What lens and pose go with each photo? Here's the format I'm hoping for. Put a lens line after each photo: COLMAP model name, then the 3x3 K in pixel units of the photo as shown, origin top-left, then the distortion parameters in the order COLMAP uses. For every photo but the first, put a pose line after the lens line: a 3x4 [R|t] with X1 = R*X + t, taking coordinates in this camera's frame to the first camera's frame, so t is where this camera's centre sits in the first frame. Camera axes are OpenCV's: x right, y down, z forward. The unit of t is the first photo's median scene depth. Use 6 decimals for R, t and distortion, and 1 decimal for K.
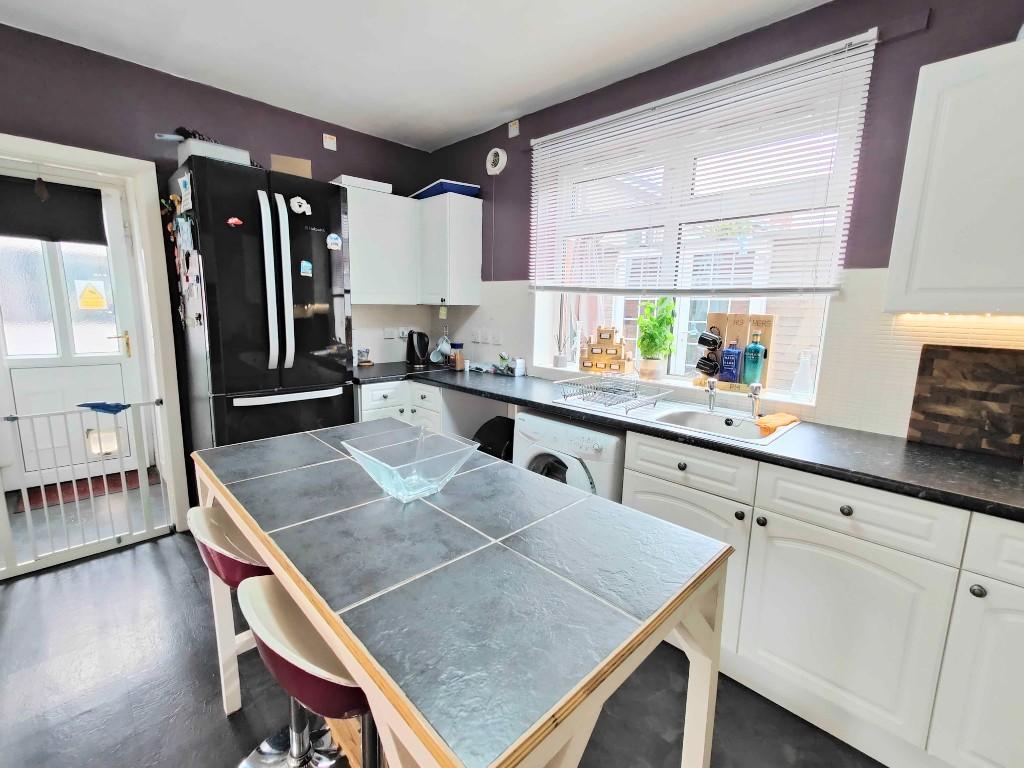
lens RADIAL K [[451.2, 0, 514.5], [0, 451.2, 380.1], [0, 0, 1]] dist [0.007070, 0.000030]
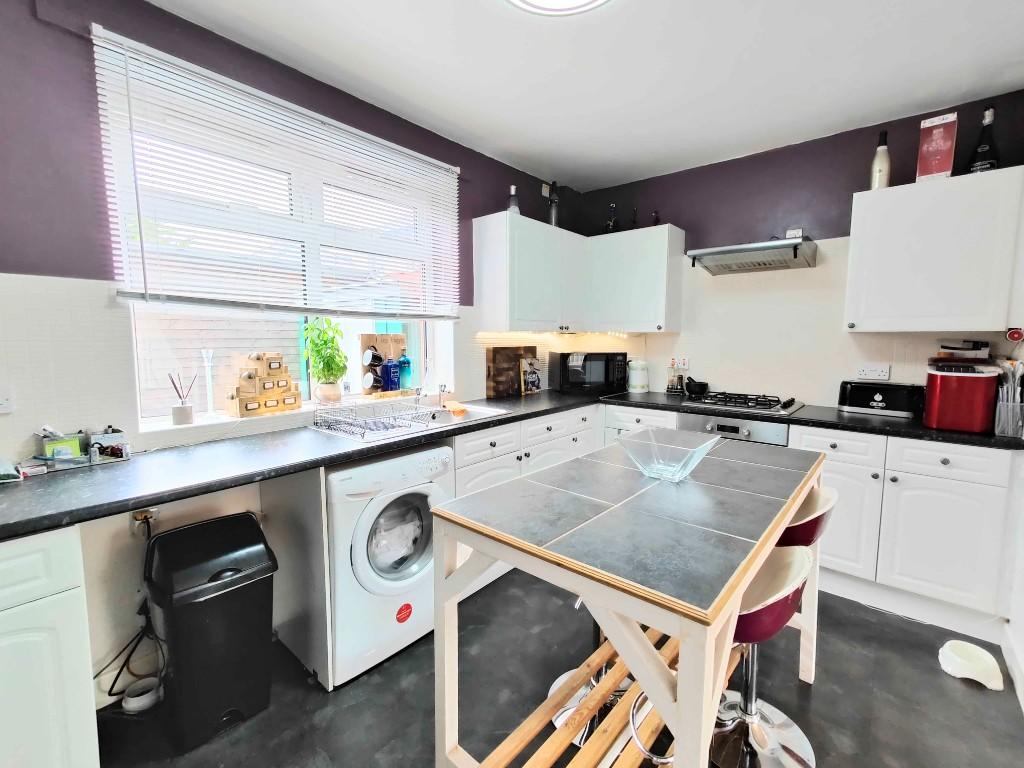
lens RADIAL K [[451.2, 0, 509.6], [0, 451.2, 378.6], [0, 0, 1]] dist [0.007070, 0.000030]
pose [[-0.077285, -0.113515, 0.990526, -0.783690], [0.161535, 0.978945, 0.124792, -0.134819], [-0.983836, 0.169649, -0.057321, 0.811262]]
